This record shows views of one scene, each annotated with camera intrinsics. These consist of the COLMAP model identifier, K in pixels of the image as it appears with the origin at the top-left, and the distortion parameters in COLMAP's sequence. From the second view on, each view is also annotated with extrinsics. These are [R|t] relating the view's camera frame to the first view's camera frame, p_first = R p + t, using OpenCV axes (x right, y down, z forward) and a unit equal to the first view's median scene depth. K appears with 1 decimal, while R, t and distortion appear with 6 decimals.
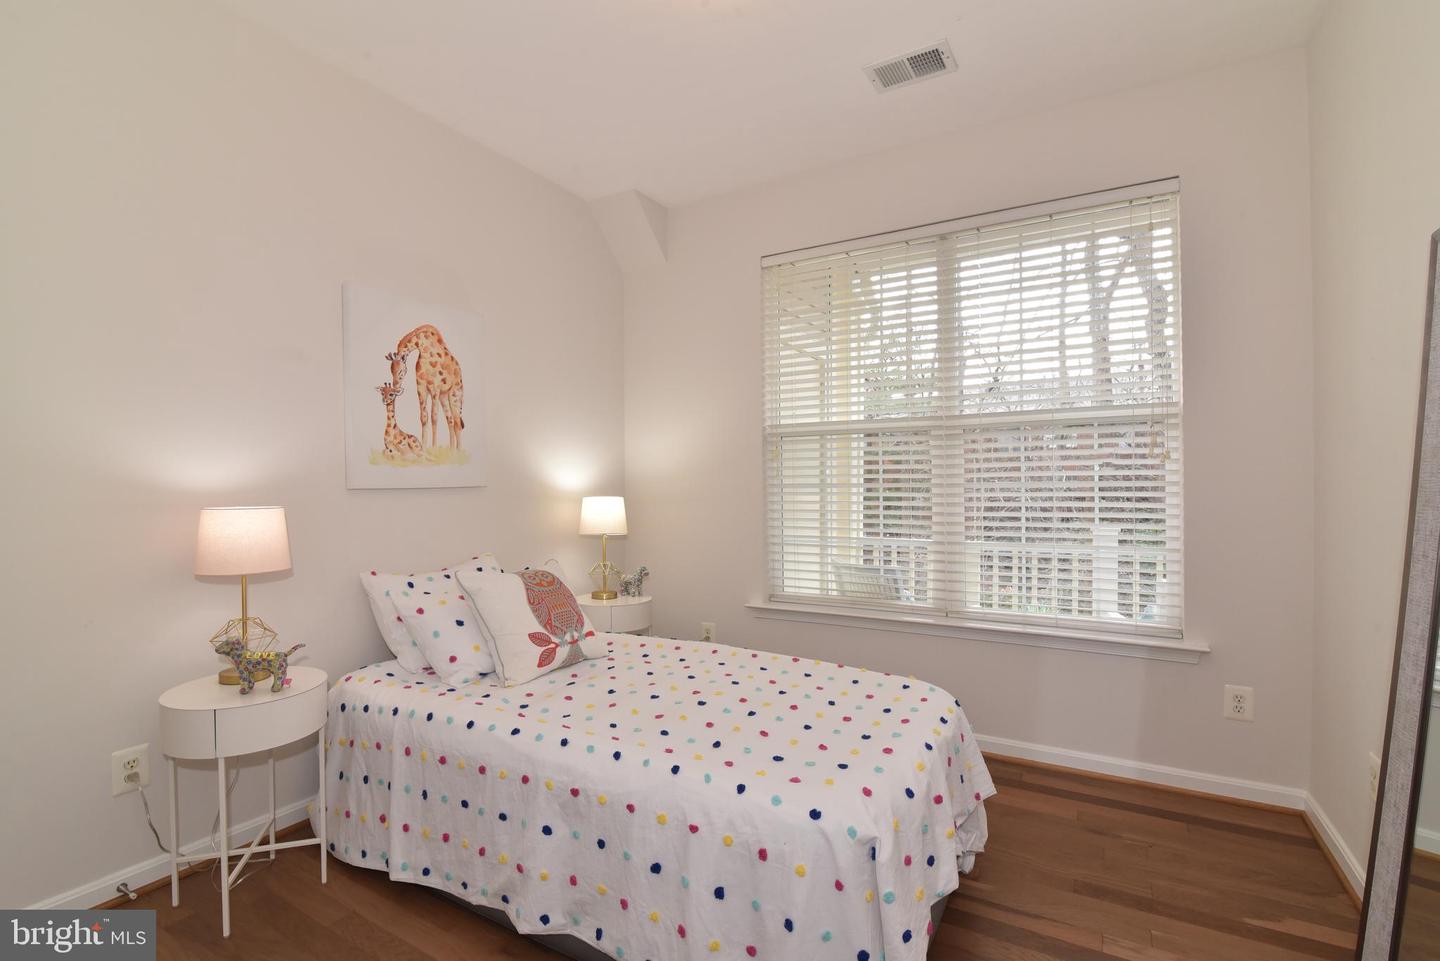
lens RADIAL K [[655.1, 0, 713.9], [0, 655.1, 487.2], [0, 0, 1]] dist [-0.017610, 0.001331]
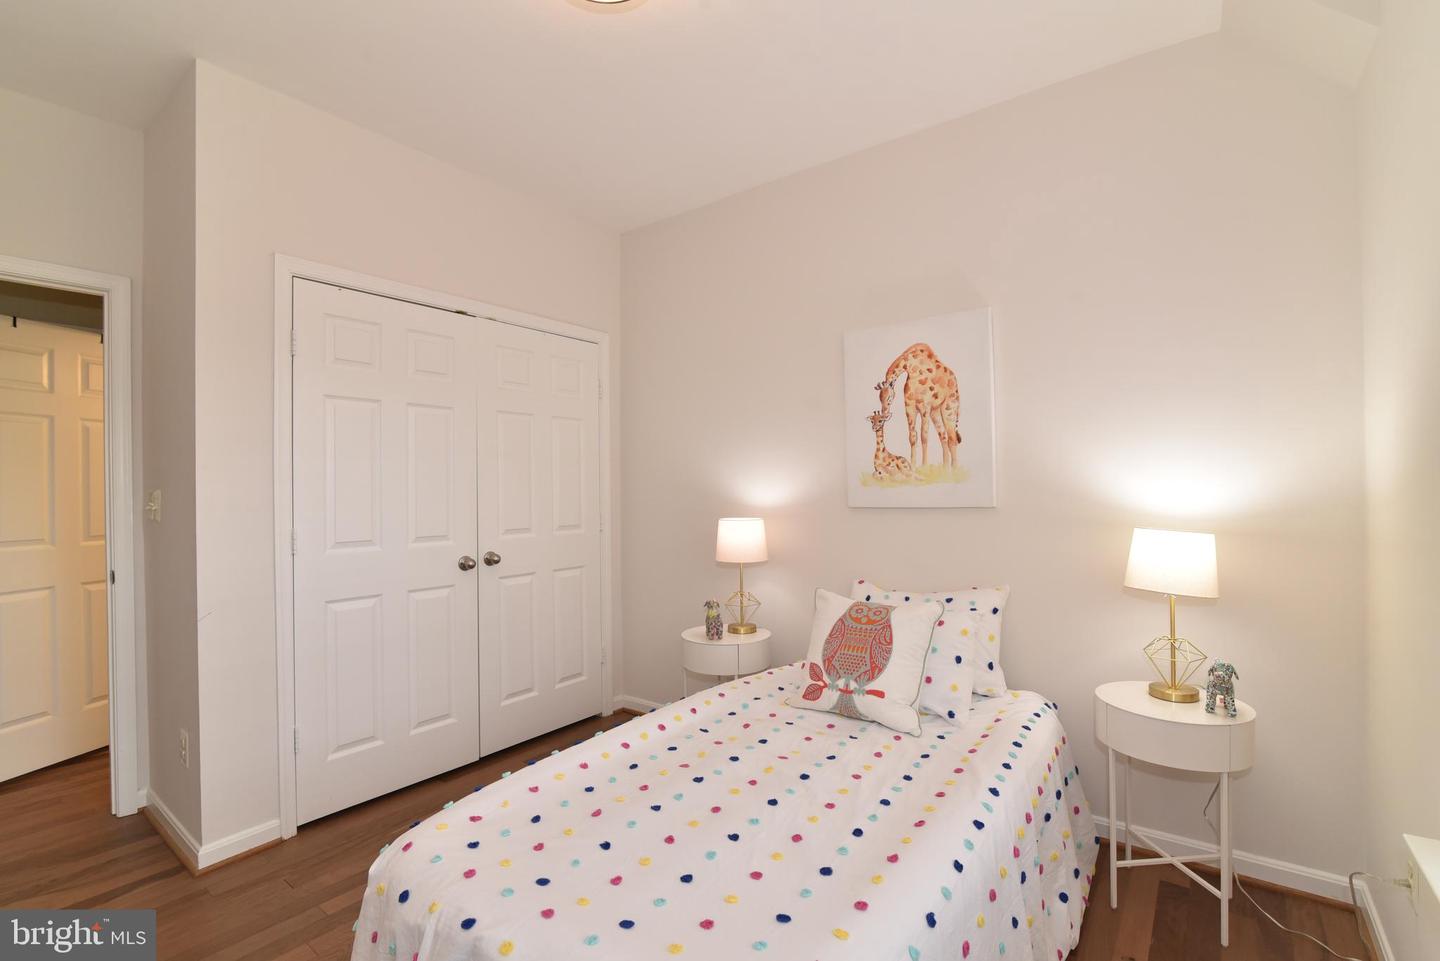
lens RADIAL K [[655.1, 0, 713.9], [0, 655.1, 487.2], [0, 0, 1]] dist [-0.017610, 0.001331]
pose [[-0.119431, 0.003989, -0.992834, 0.598063], [0.006547, 0.999973, 0.003230, -0.036026], [0.992821, -0.006114, -0.119454, 0.825001]]
